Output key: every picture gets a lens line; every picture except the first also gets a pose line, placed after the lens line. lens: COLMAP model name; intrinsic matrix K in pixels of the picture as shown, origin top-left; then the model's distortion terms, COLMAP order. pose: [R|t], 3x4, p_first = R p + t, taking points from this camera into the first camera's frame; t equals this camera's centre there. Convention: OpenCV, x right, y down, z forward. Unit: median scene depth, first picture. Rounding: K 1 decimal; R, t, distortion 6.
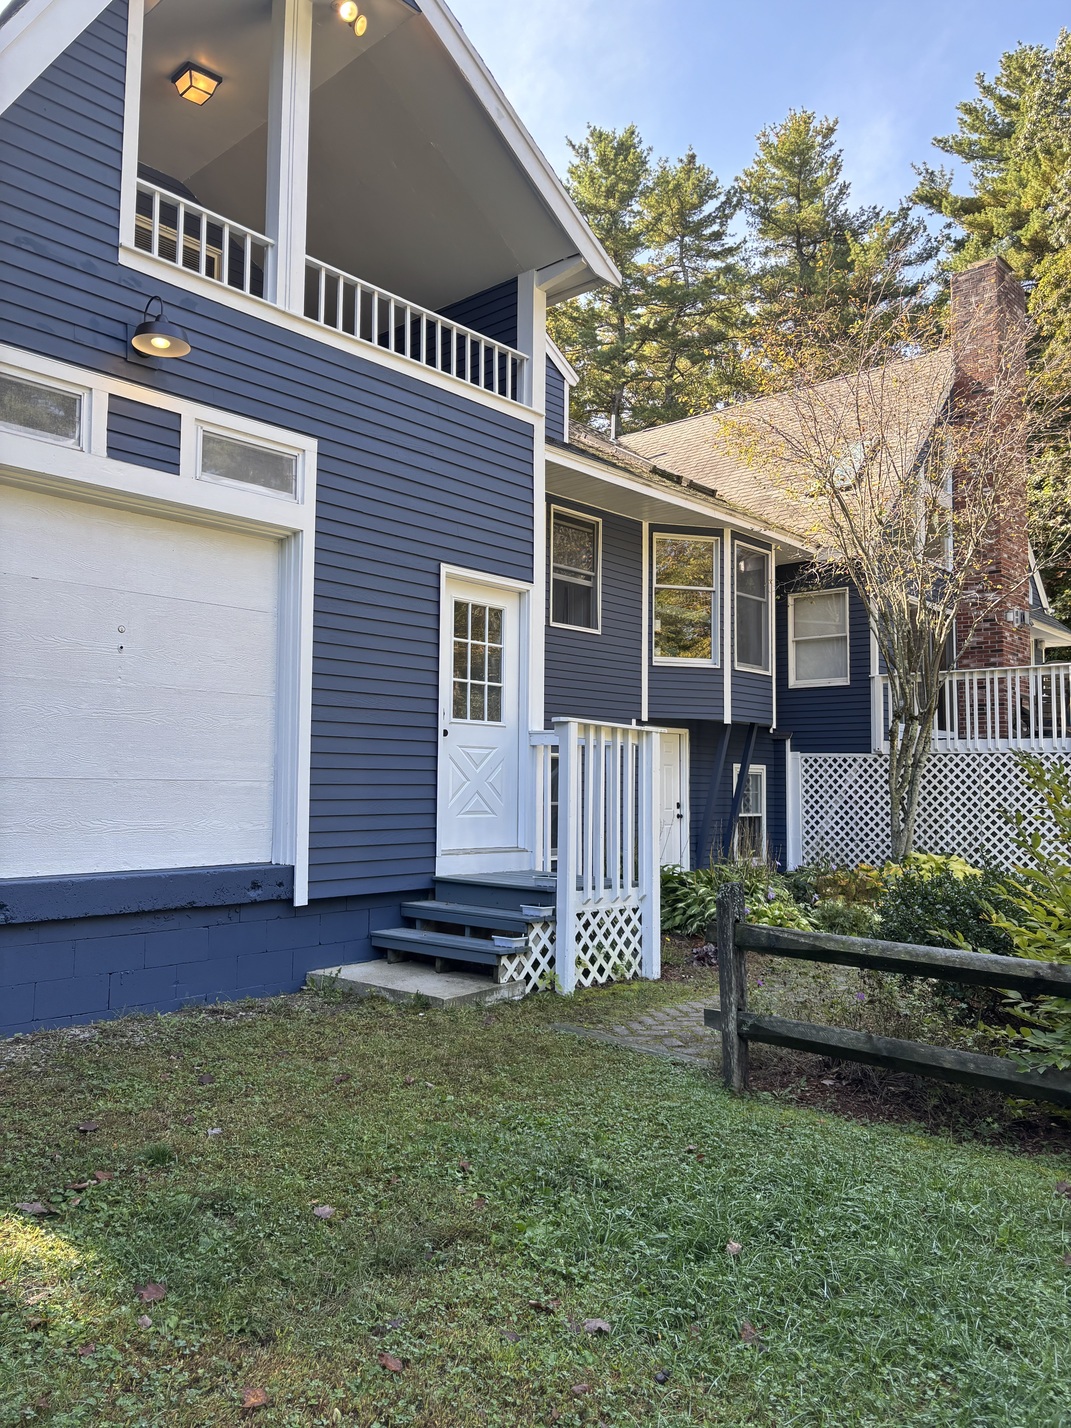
lens RADIAL K [[1059.7, 0, 535.5], [0, 1059.7, 714.0], [0, 0, 1]] dist [0.002625, -0.043139]
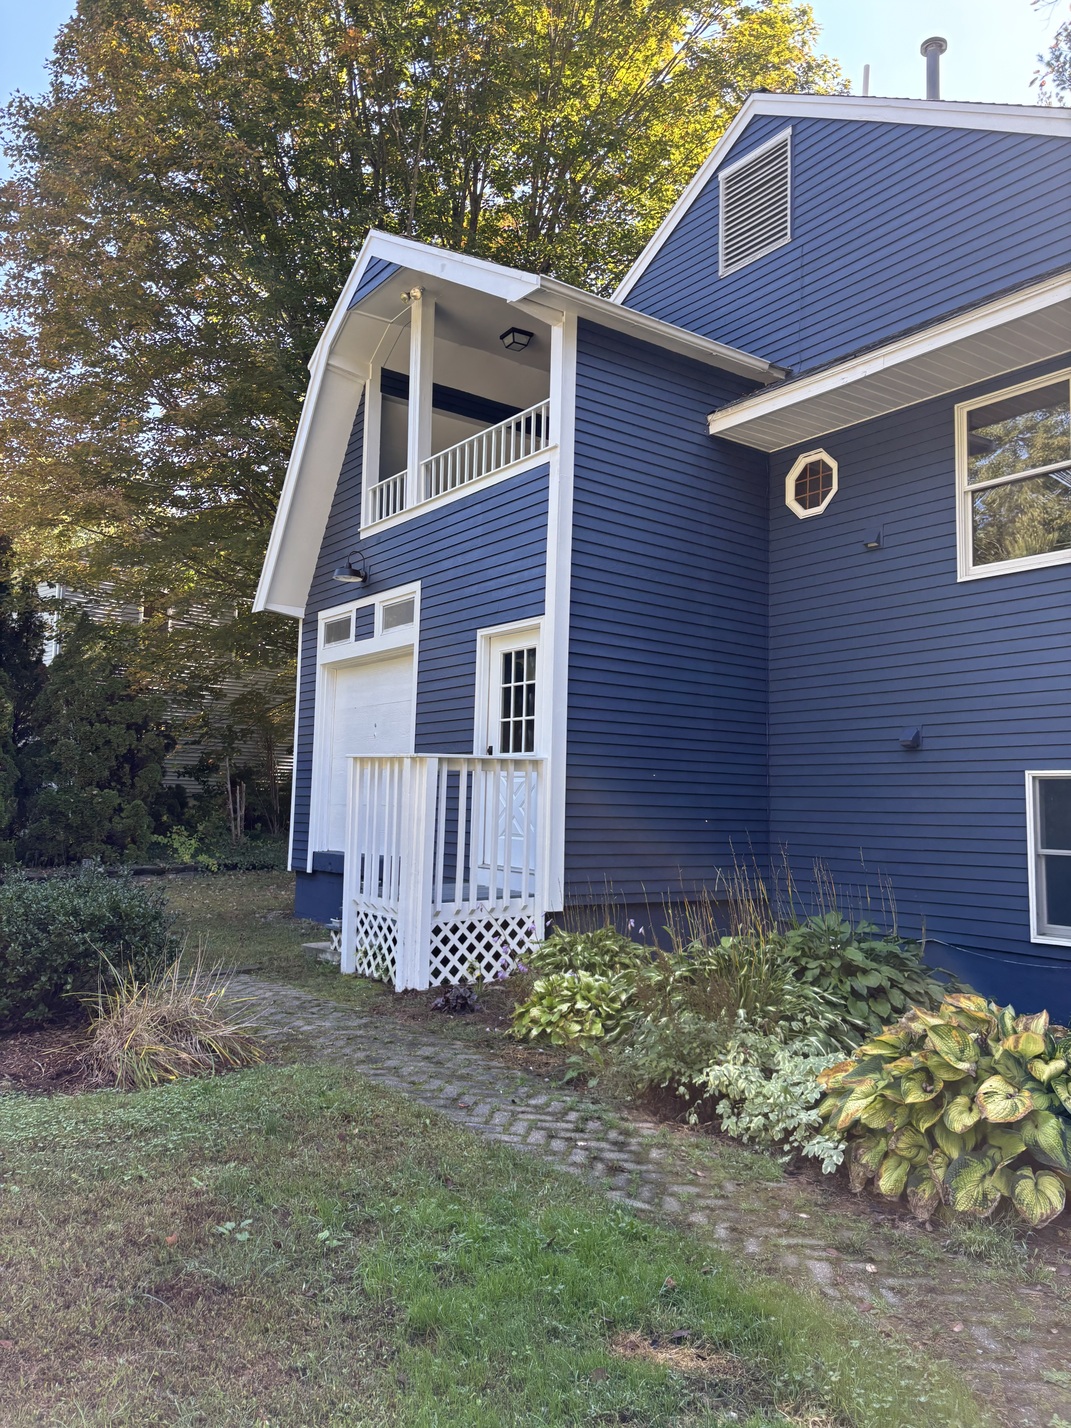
lens RADIAL K [[1059.7, 0, 535.5], [0, 1059.7, 714.0], [0, 0, 1]] dist [0.002625, -0.043139]
pose [[-0.221129, -0.097928, -0.970315, 1.023819], [0.041128, 0.993124, -0.109603, 0.087522], [0.974377, -0.064144, -0.215581, 1.255062]]
